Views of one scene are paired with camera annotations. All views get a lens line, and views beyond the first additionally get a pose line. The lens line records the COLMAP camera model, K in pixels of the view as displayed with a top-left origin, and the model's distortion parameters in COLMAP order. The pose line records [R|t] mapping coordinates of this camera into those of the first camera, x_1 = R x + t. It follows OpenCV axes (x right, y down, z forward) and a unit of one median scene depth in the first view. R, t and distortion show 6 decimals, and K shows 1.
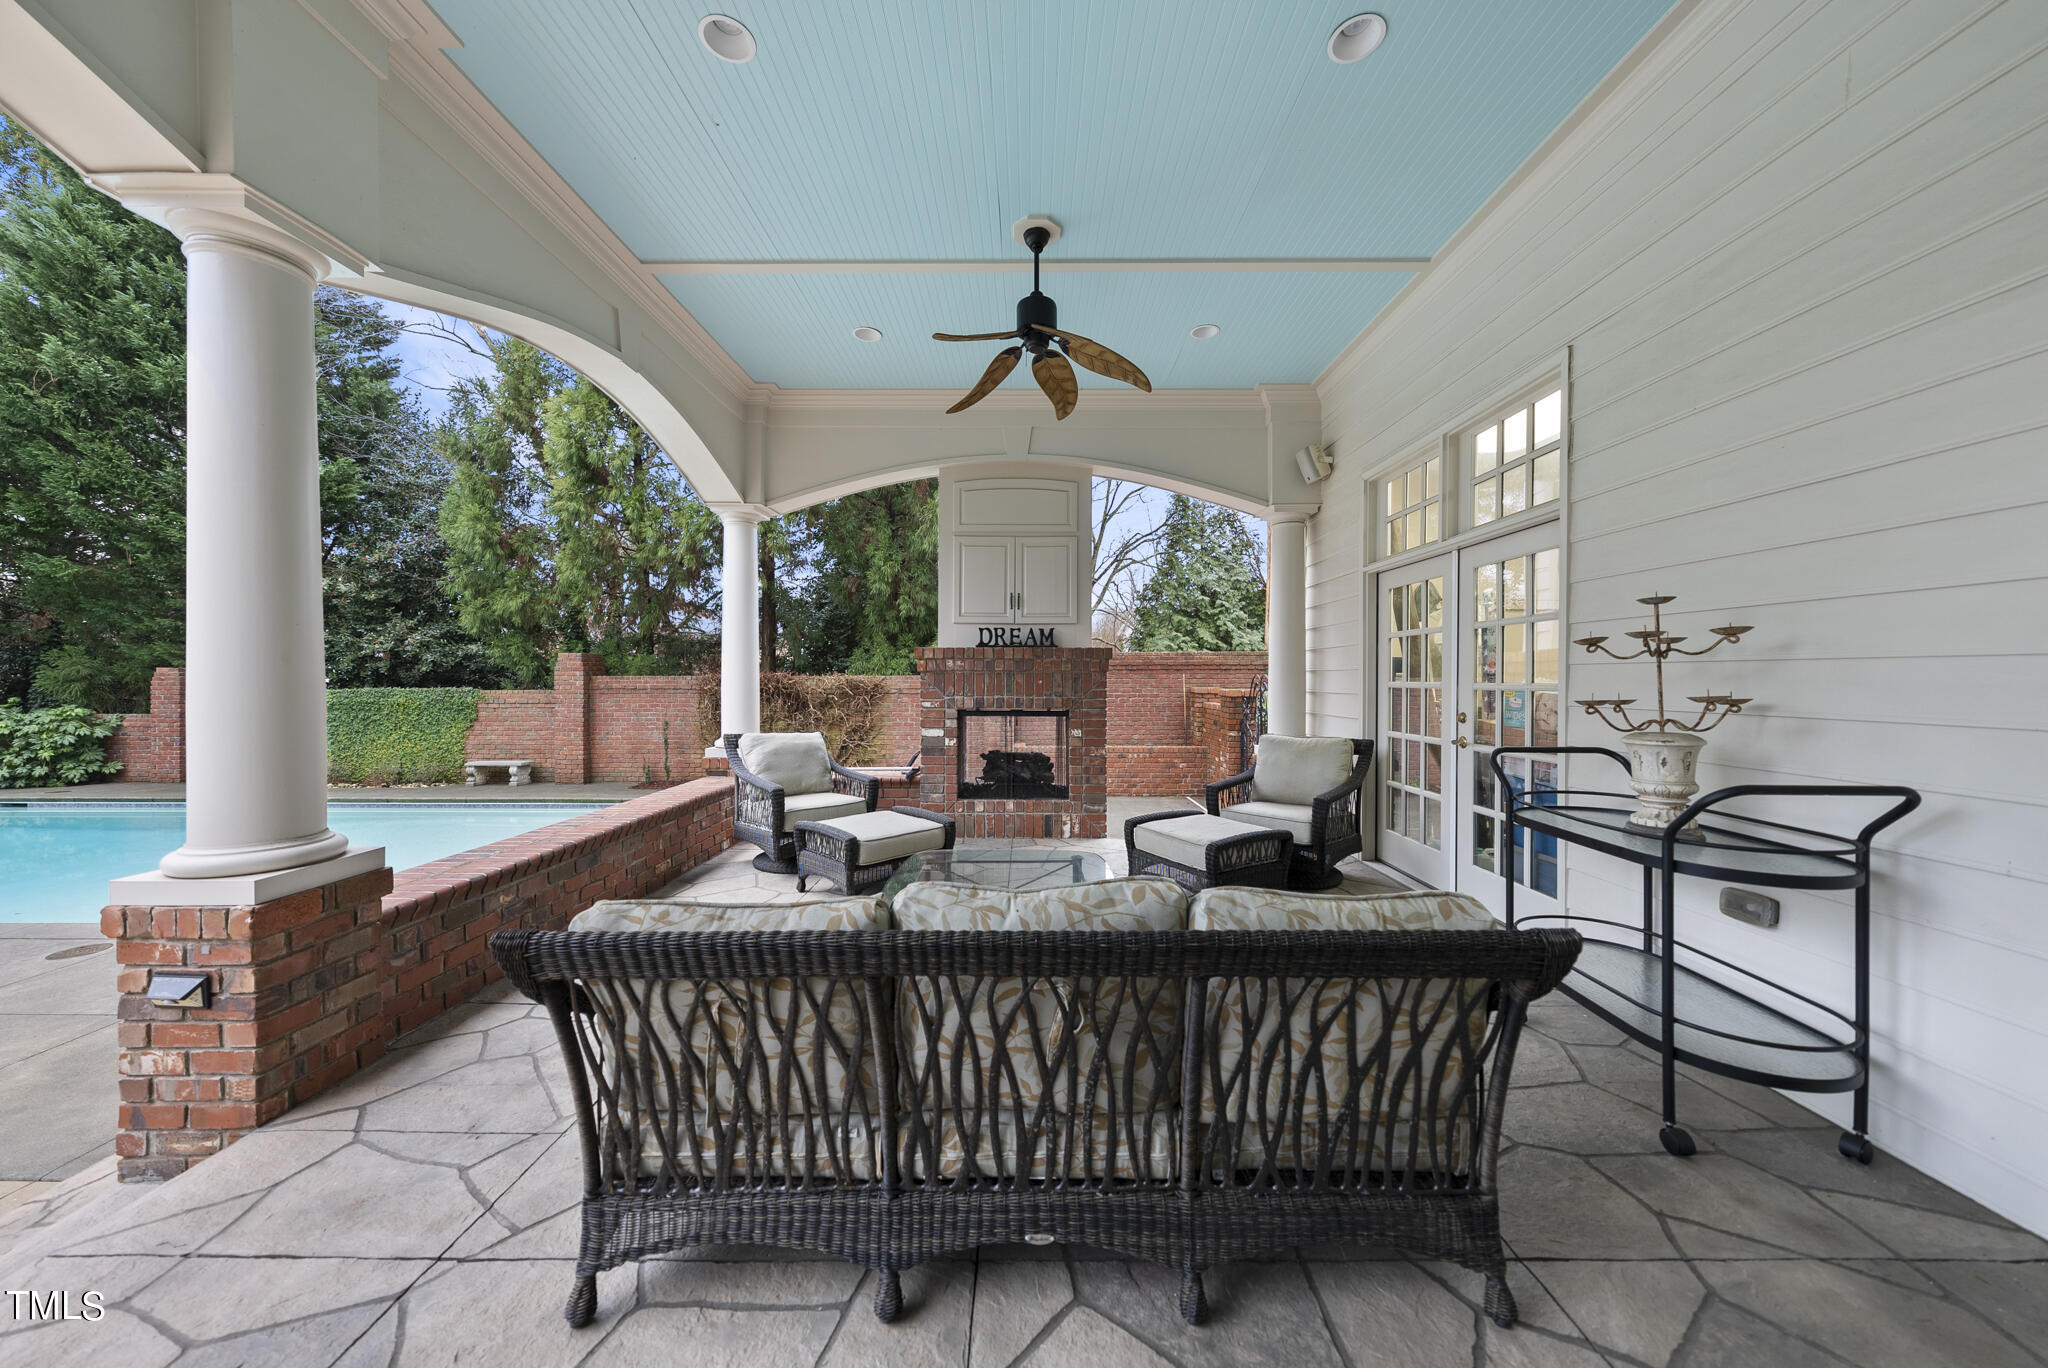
lens RADIAL K [[708.3, 0, 1024.0], [0, 708.3, 684.0], [0, 0, 1]] dist [-0.001843, -0.000143]
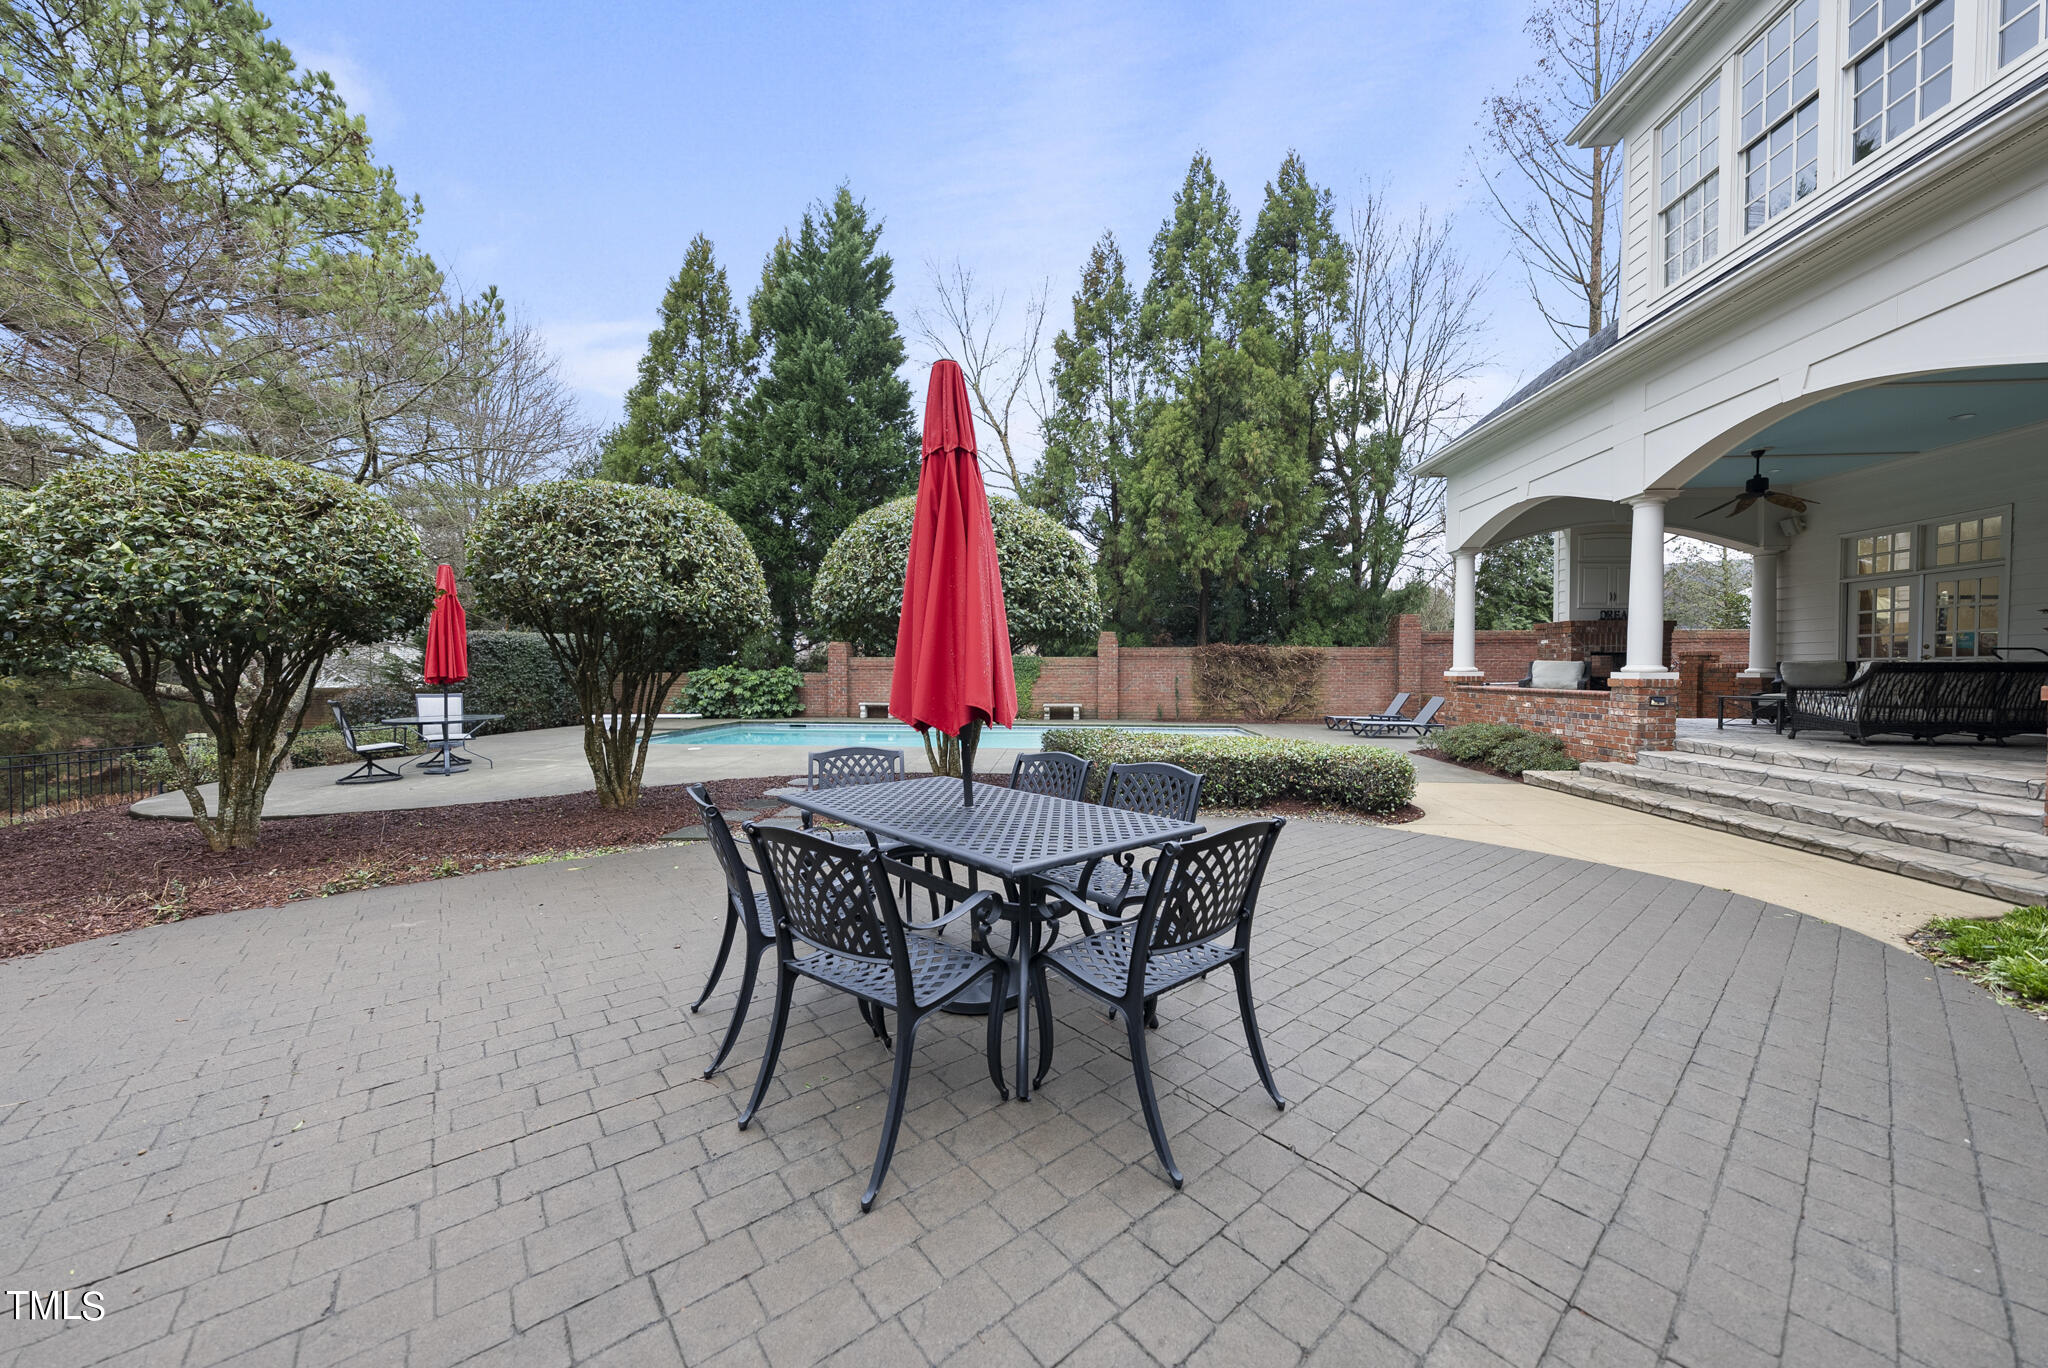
lens RADIAL K [[708.3, 0, 1024.0], [0, 708.3, 684.0], [0, 0, 1]] dist [-0.001843, -0.000143]
pose [[0.997505, 0.003709, -0.070500, -0.718416], [-0.002934, 0.999934, 0.011090, 0.050575], [0.070537, -0.010855, 0.997450, -0.504542]]
